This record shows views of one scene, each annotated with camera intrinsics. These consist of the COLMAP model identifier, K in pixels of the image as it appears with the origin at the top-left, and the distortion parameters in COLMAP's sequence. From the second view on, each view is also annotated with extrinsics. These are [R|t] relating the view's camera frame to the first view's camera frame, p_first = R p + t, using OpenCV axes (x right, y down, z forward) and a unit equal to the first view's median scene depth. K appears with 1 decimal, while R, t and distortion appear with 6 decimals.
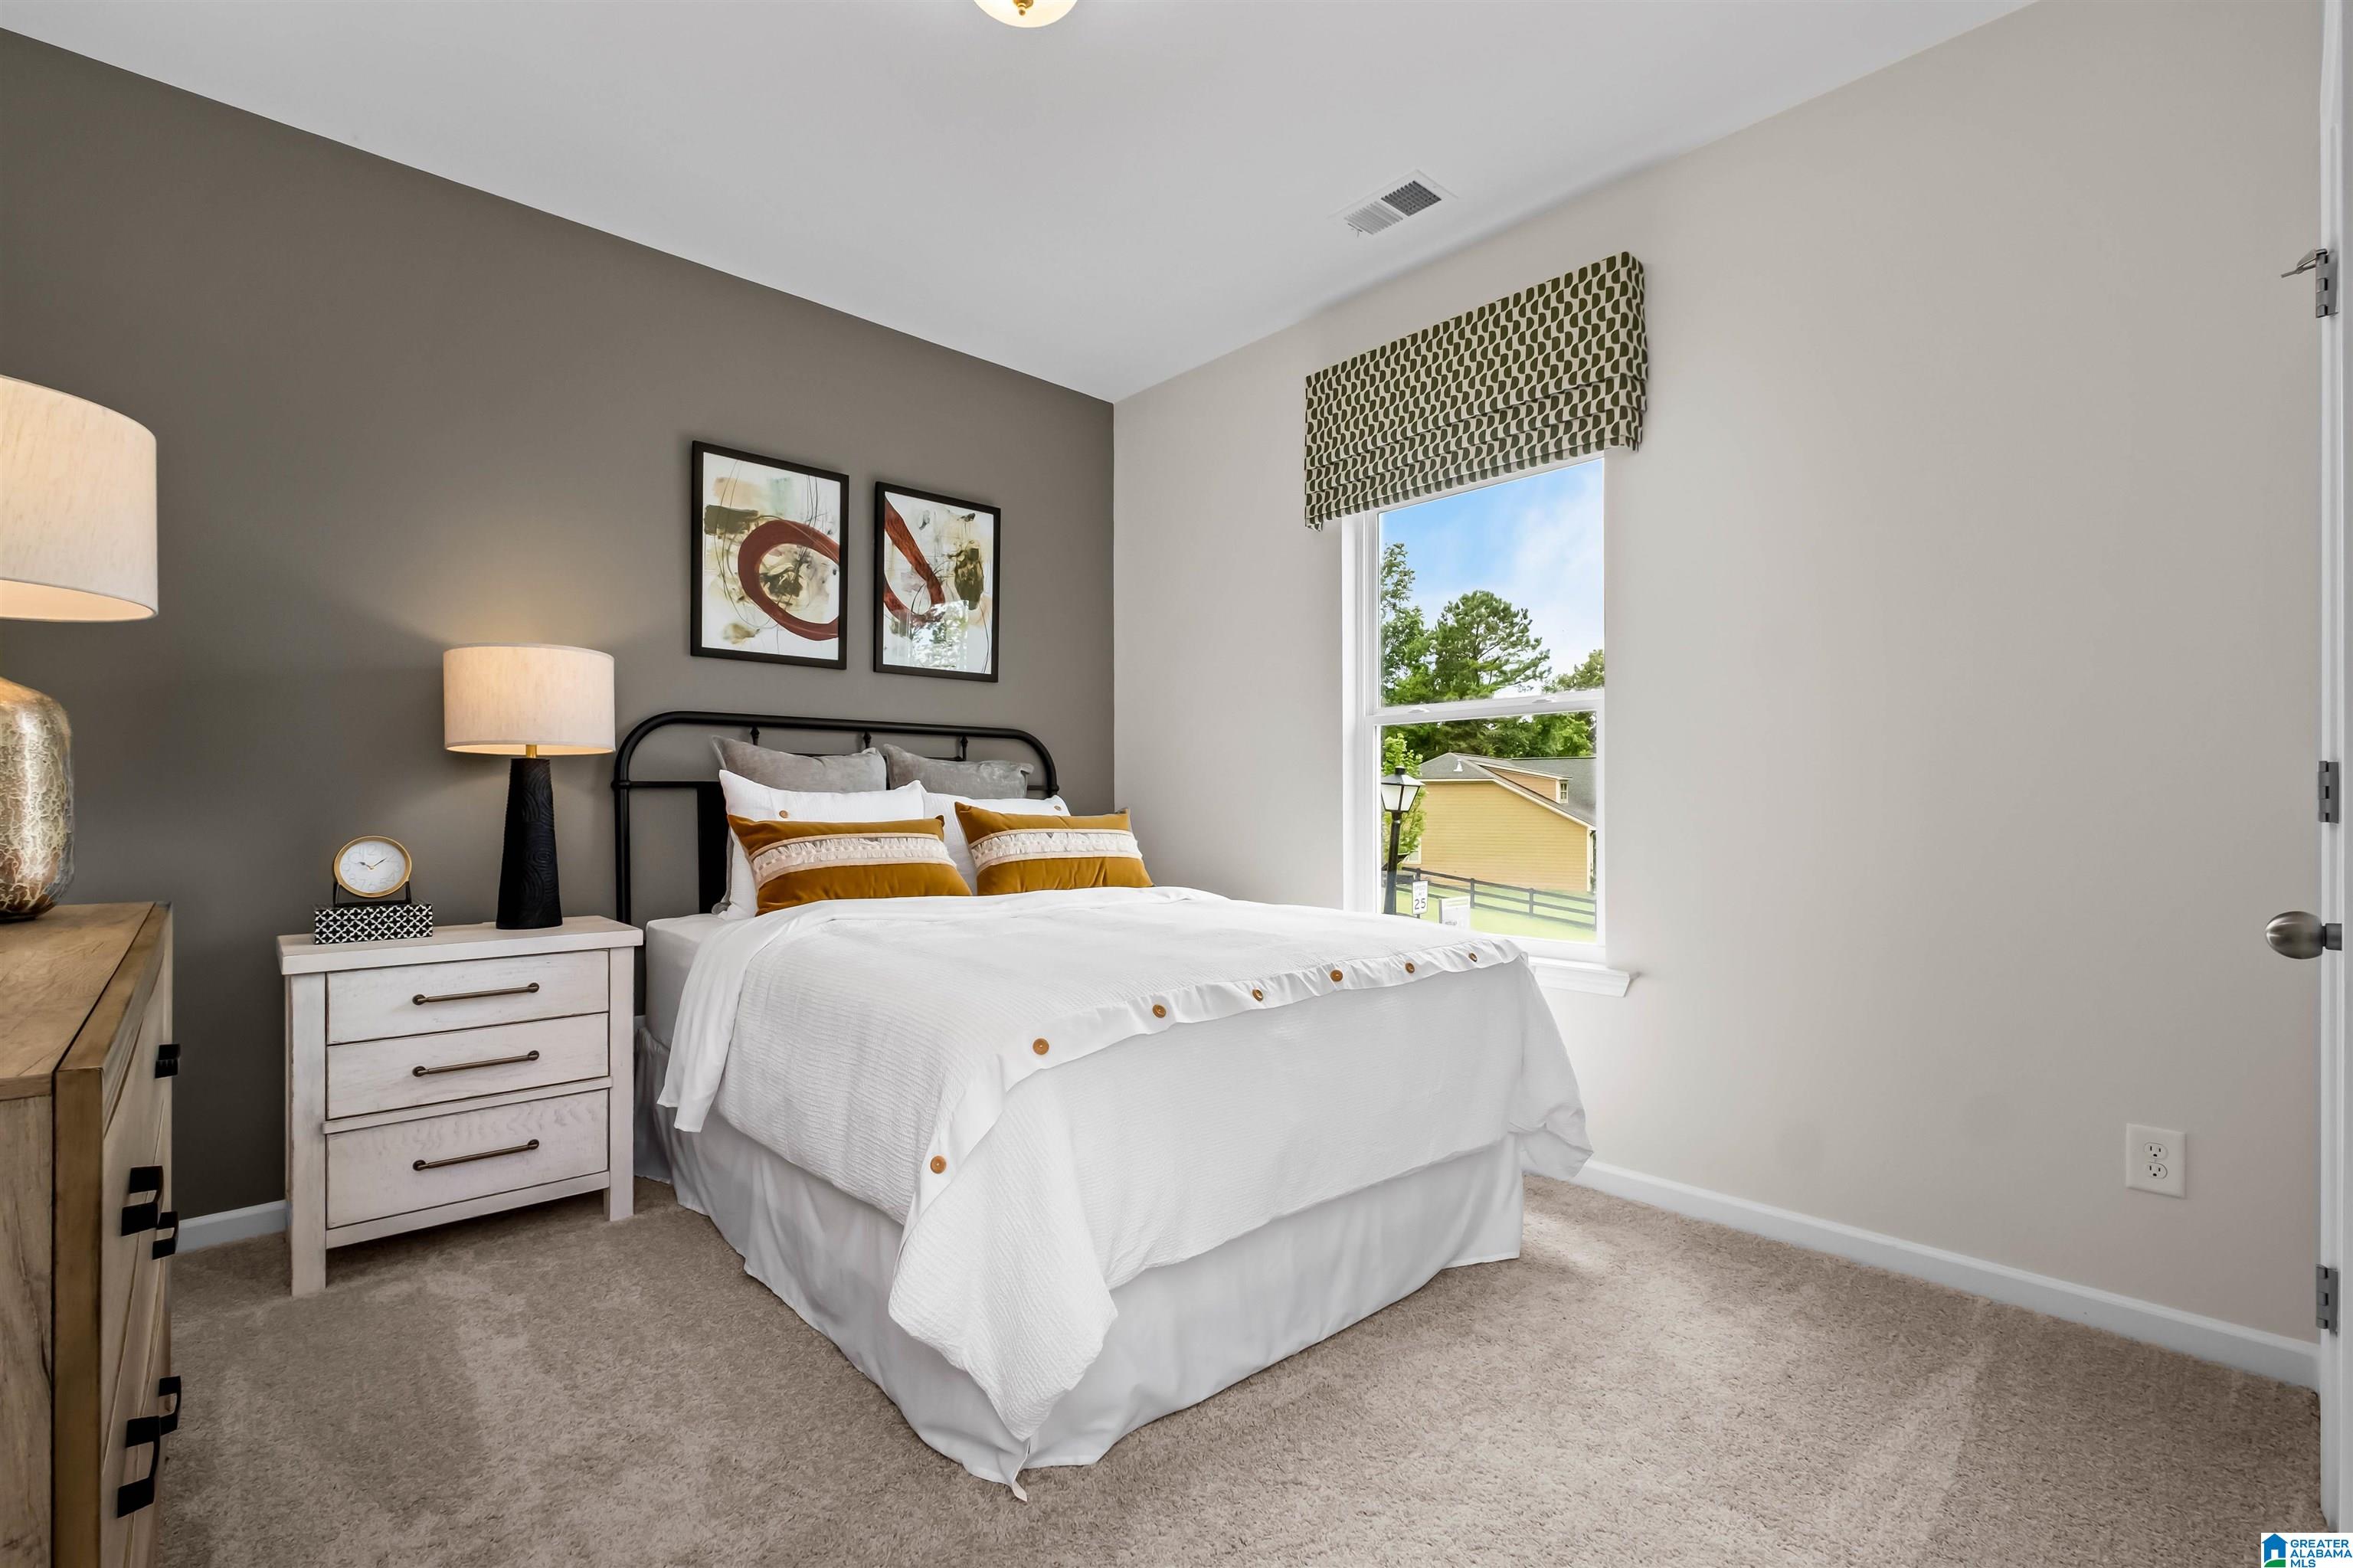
lens RADIAL K [[1050.4, 0, 1169.5], [0, 1050.4, 819.5], [0, 0, 1]] dist [-0.003329, -0.000454]
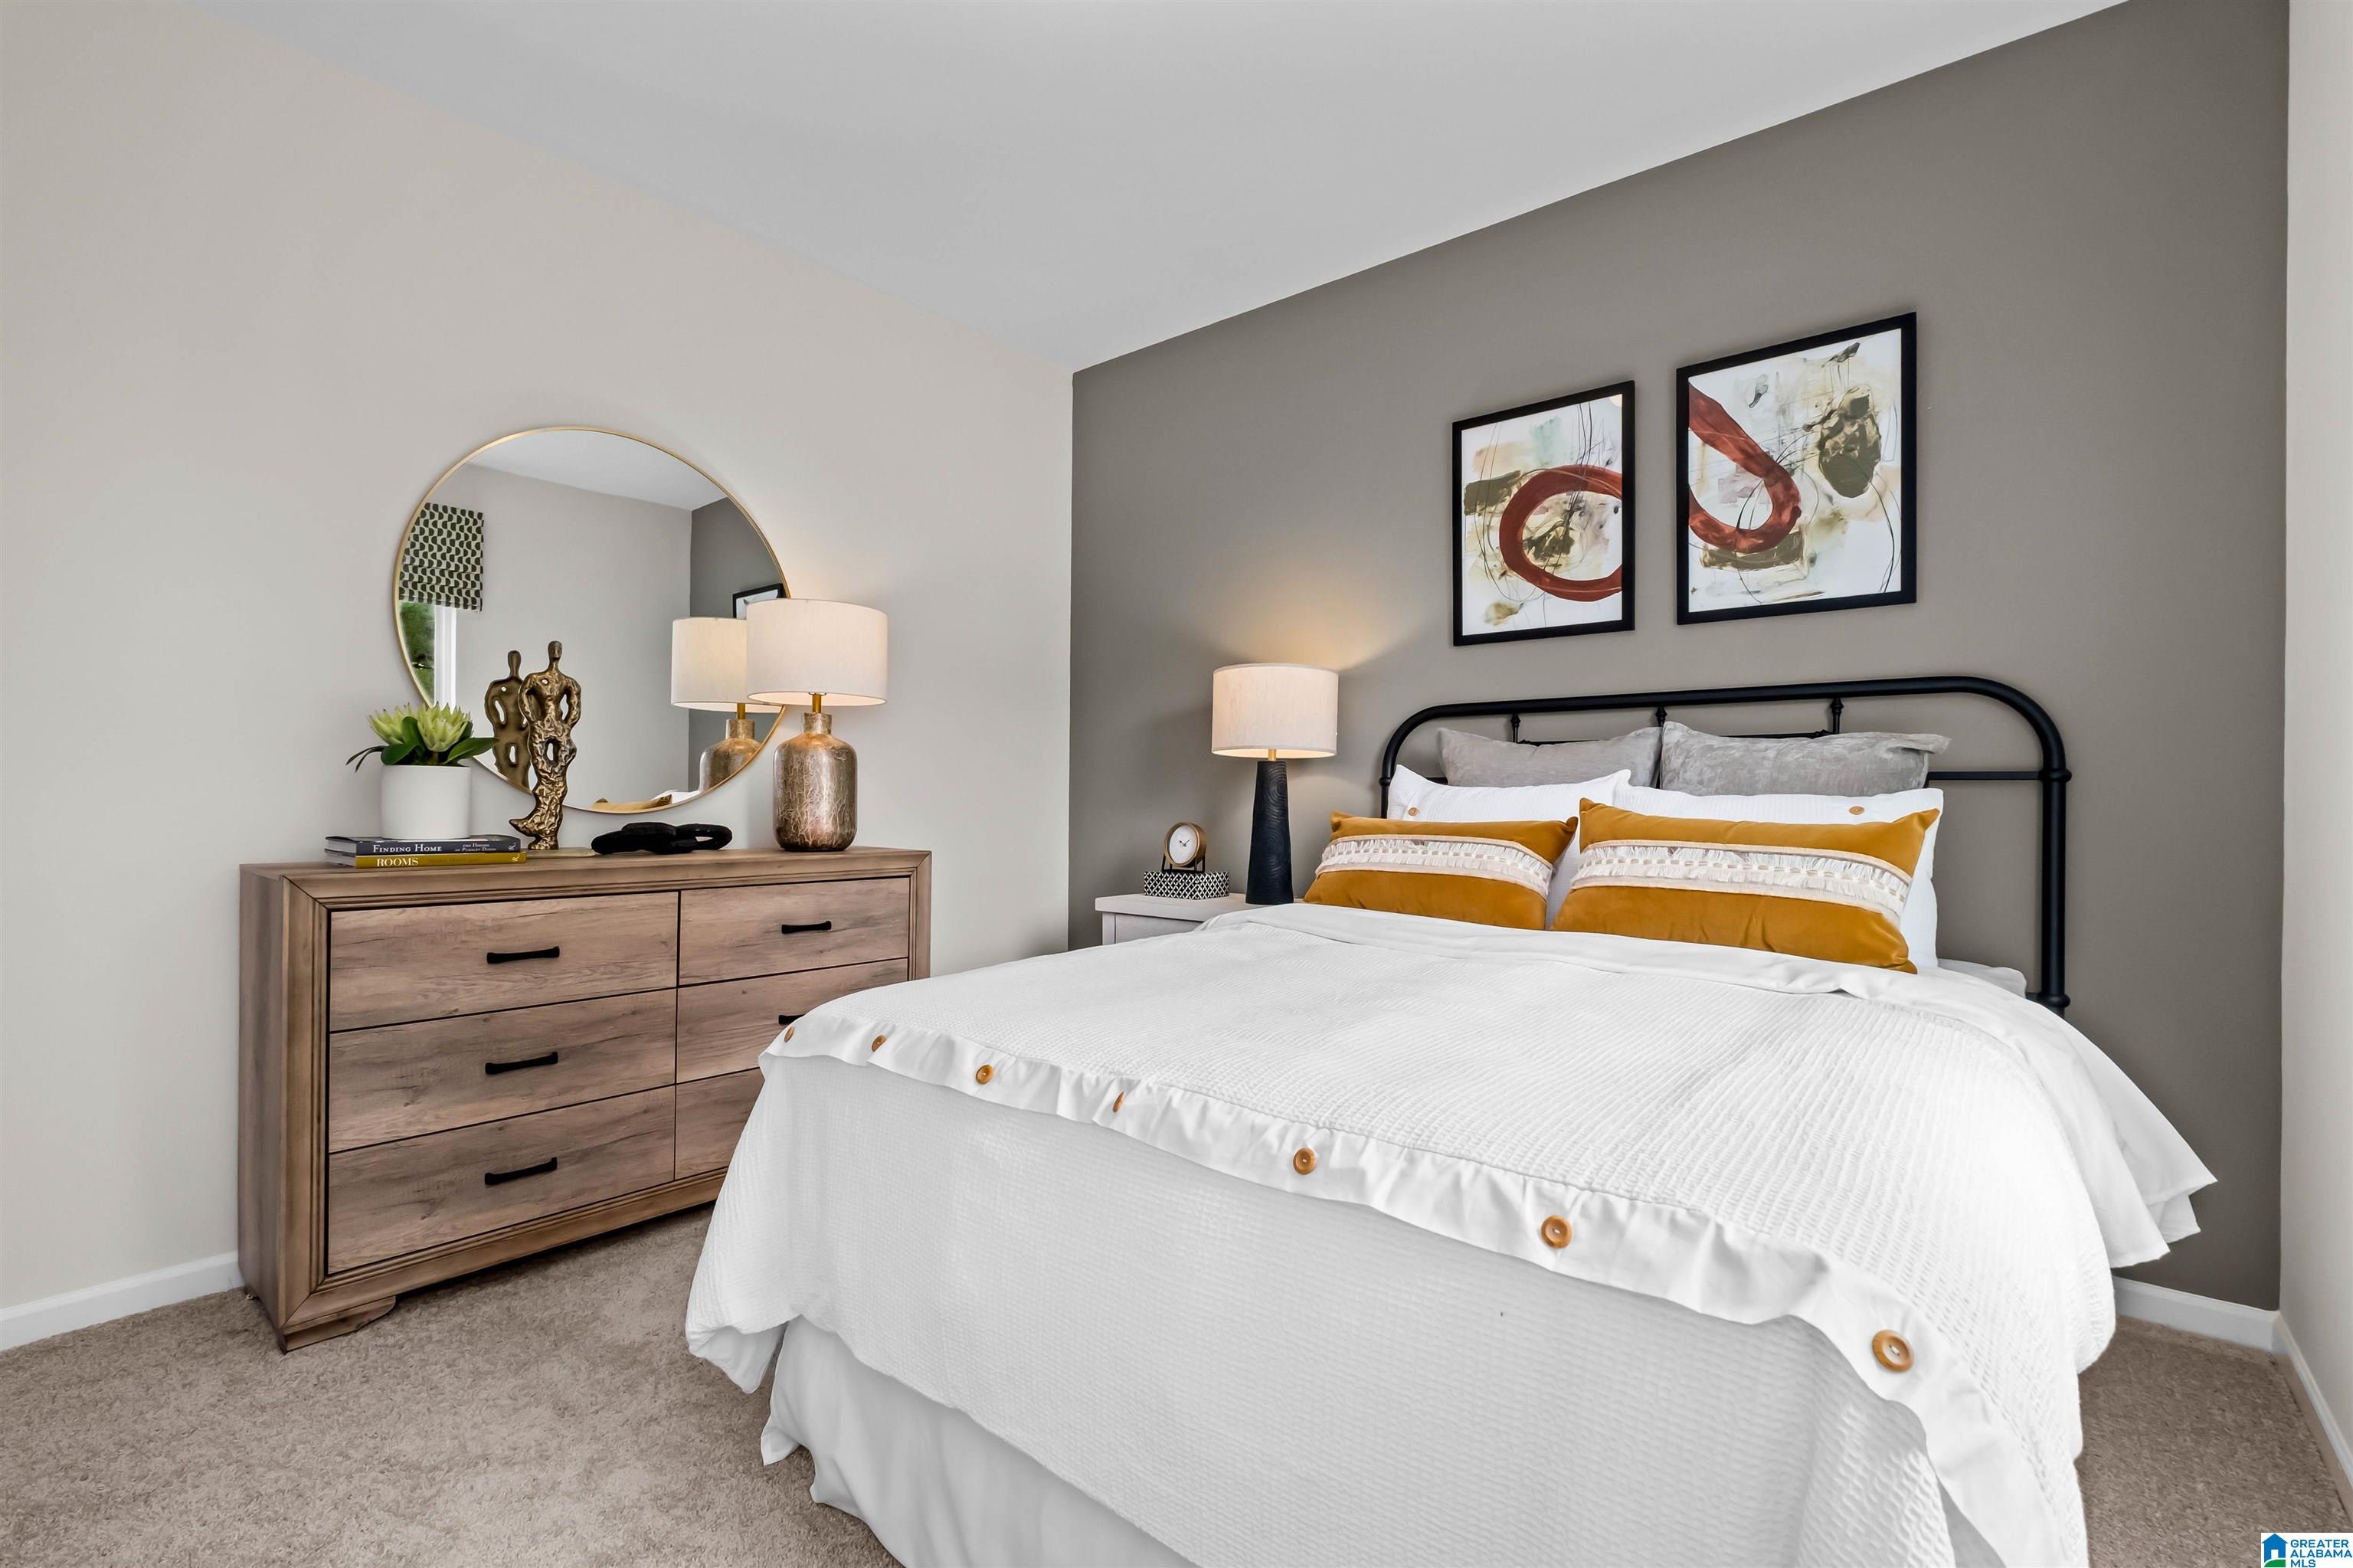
lens RADIAL K [[1034.3, 0, 1172.3], [0, 1034.3, 798.4], [0, 0, 1]] dist [-0.002244, 0.000330]
pose [[0.144328, 0.001306, -0.989529, 0.419714], [-0.019482, 0.999809, -0.001522, -0.009835], [0.989338, 0.019498, 0.144326, 0.575546]]
